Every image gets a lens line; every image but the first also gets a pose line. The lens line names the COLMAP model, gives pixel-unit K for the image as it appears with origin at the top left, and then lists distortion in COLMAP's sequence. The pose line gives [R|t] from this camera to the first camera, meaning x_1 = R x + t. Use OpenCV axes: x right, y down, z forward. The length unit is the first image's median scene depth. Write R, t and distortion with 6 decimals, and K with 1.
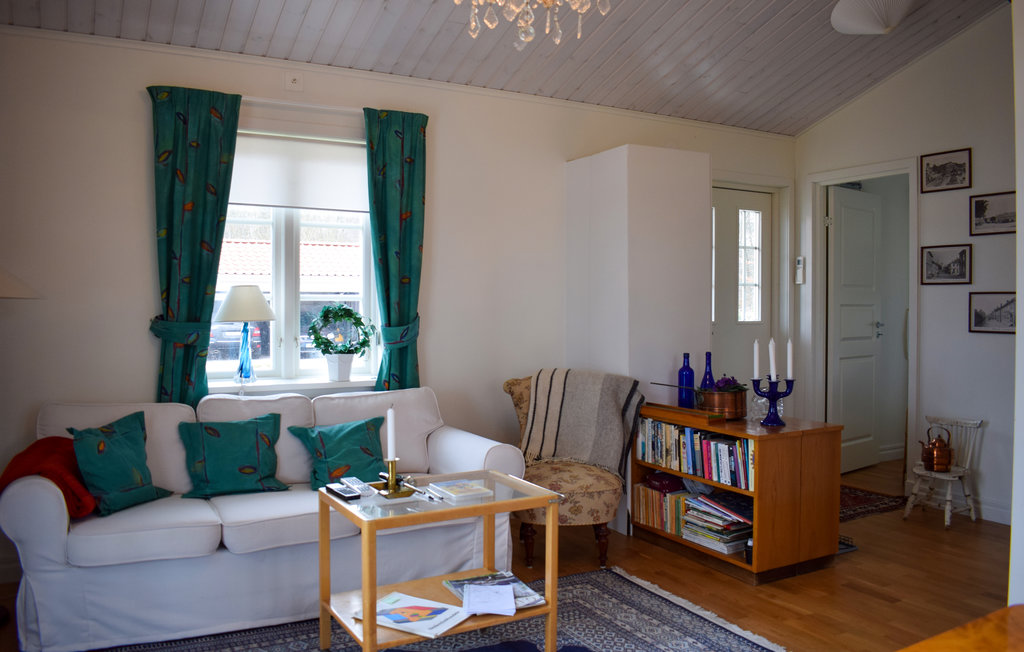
lens RADIAL K [[806.3, 0, 517.7], [0, 806.3, 324.9], [0, 0, 1]] dist [-0.094434, 0.012738]
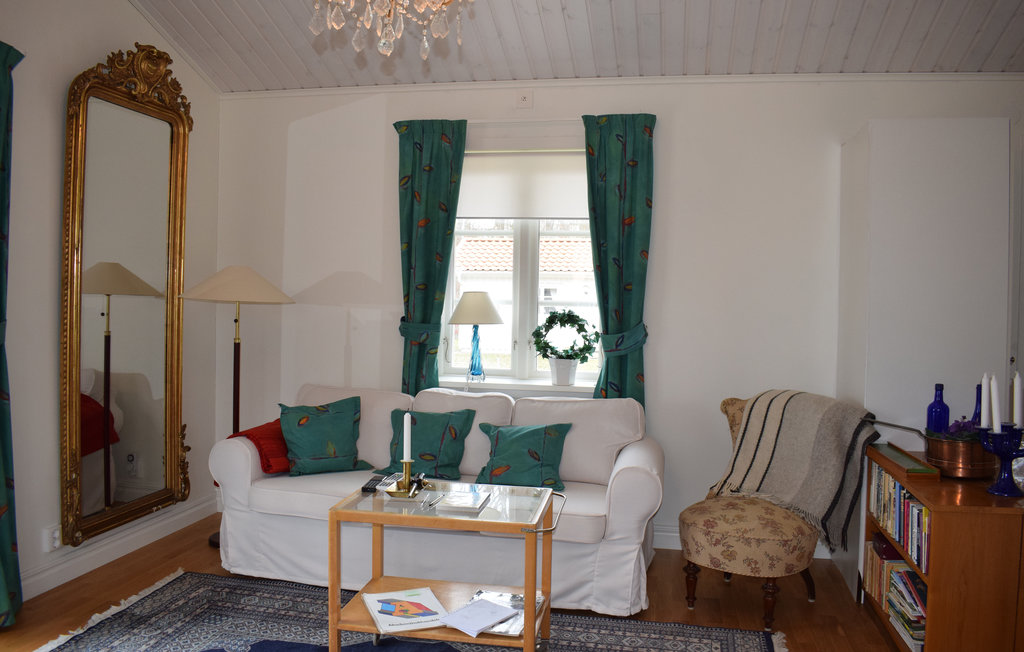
lens RADIAL K [[806.3, 0, 515.3], [0, 806.3, 320.9], [0, 0, 1]] dist [-0.094434, 0.012738]
pose [[0.764071, 0.030327, -0.644419, 0.414181], [-0.031645, 0.999454, 0.009515, -0.021019], [0.644355, 0.013122, 0.764614, 0.181854]]
